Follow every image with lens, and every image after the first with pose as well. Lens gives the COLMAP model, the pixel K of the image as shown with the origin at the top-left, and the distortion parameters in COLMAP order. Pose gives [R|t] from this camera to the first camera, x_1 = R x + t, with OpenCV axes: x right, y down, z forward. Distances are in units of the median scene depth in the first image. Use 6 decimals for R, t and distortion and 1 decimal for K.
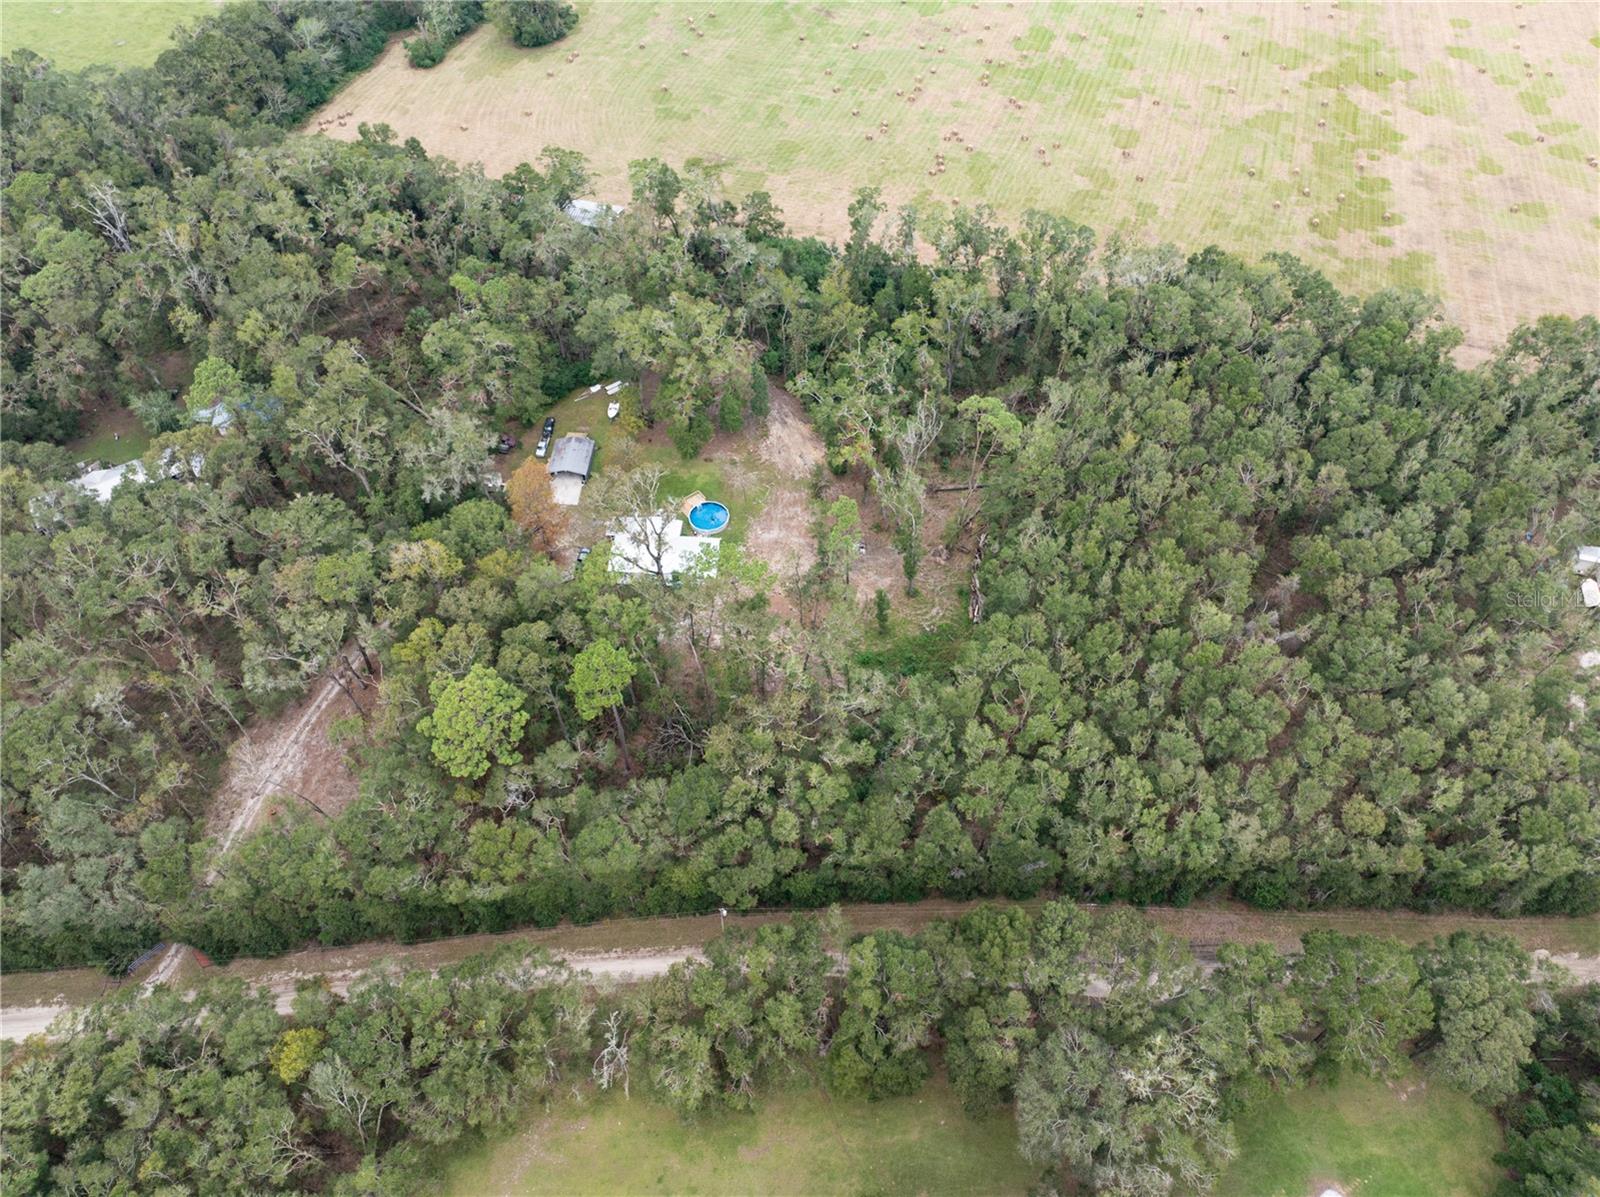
lens RADIAL K [[1136.7, 0, 800.0], [0, 1136.7, 598.5], [0, 0, 1]] dist [-0.041086, 0.007551]
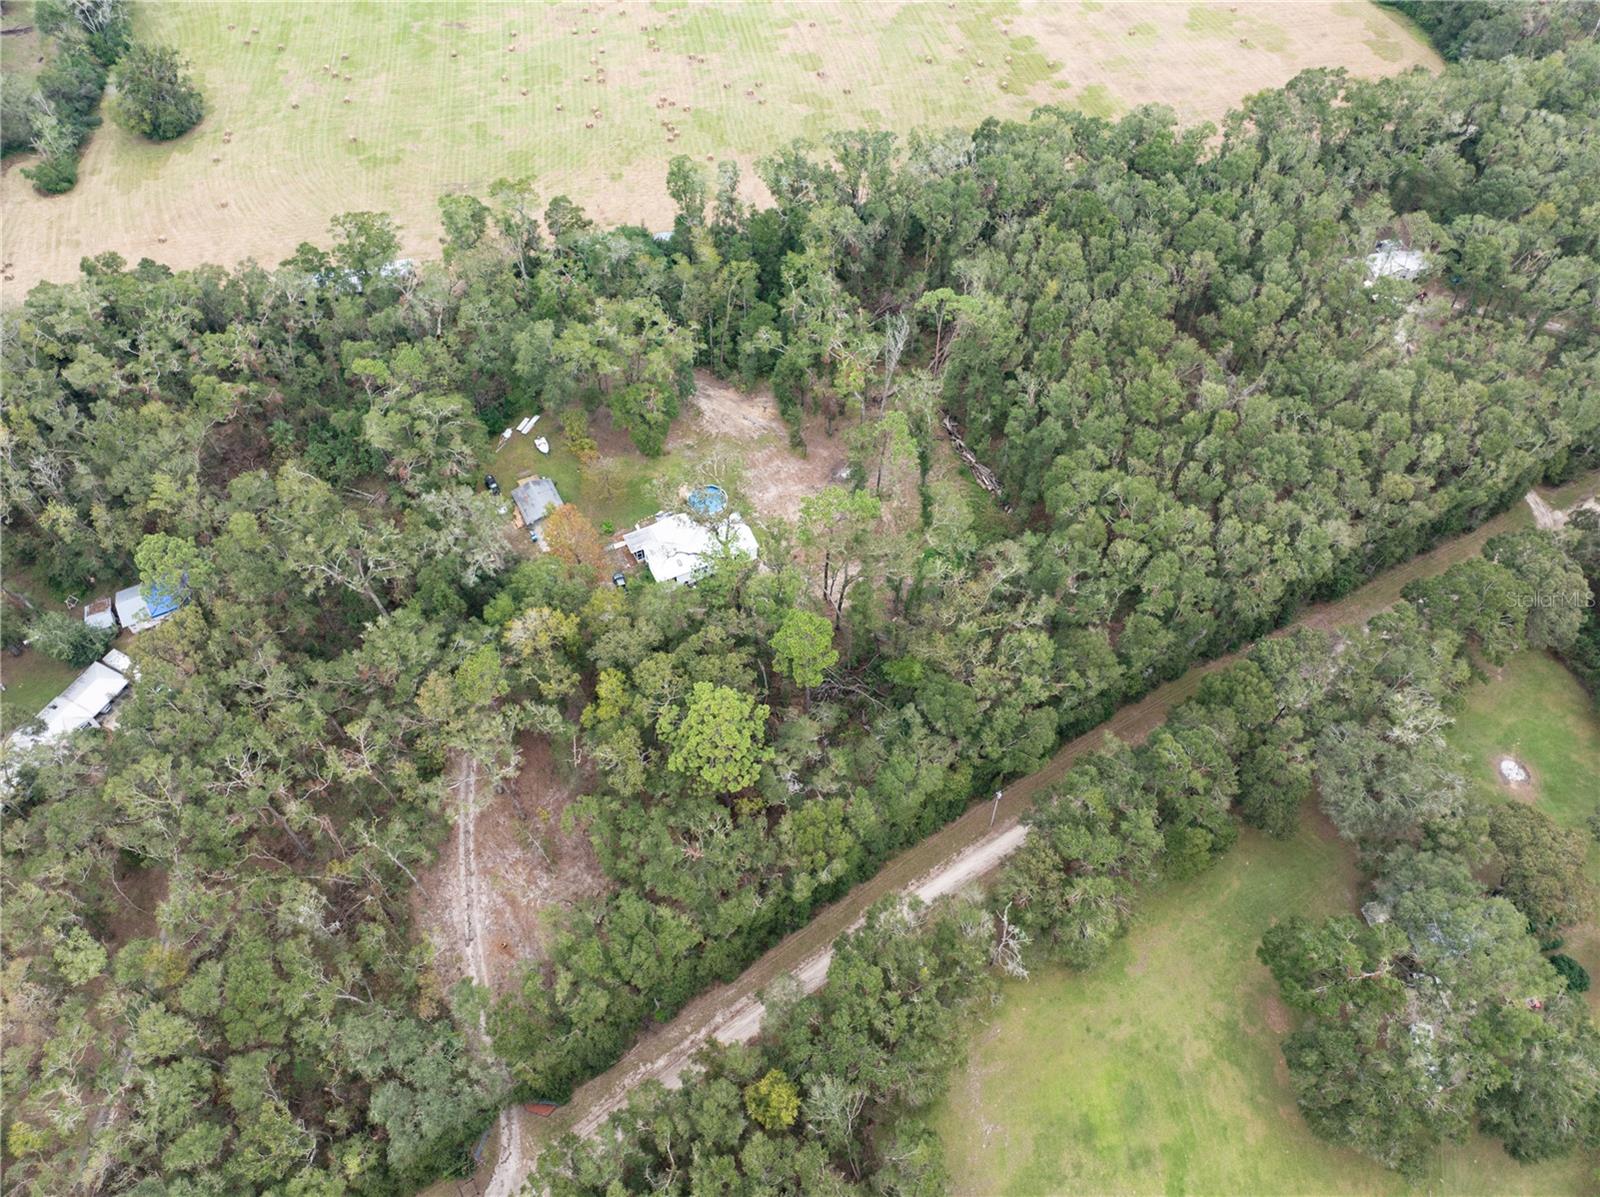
lens RADIAL K [[1136.7, 0, 800.0], [0, 1136.7, 598.5], [0, 0, 1]] dist [-0.041086, 0.007551]
pose [[0.858990, -0.399930, 0.319674, -0.413879], [0.397351, 0.914484, 0.076357, -0.040879], [-0.322874, 0.061433, 0.944446, 0.030350]]
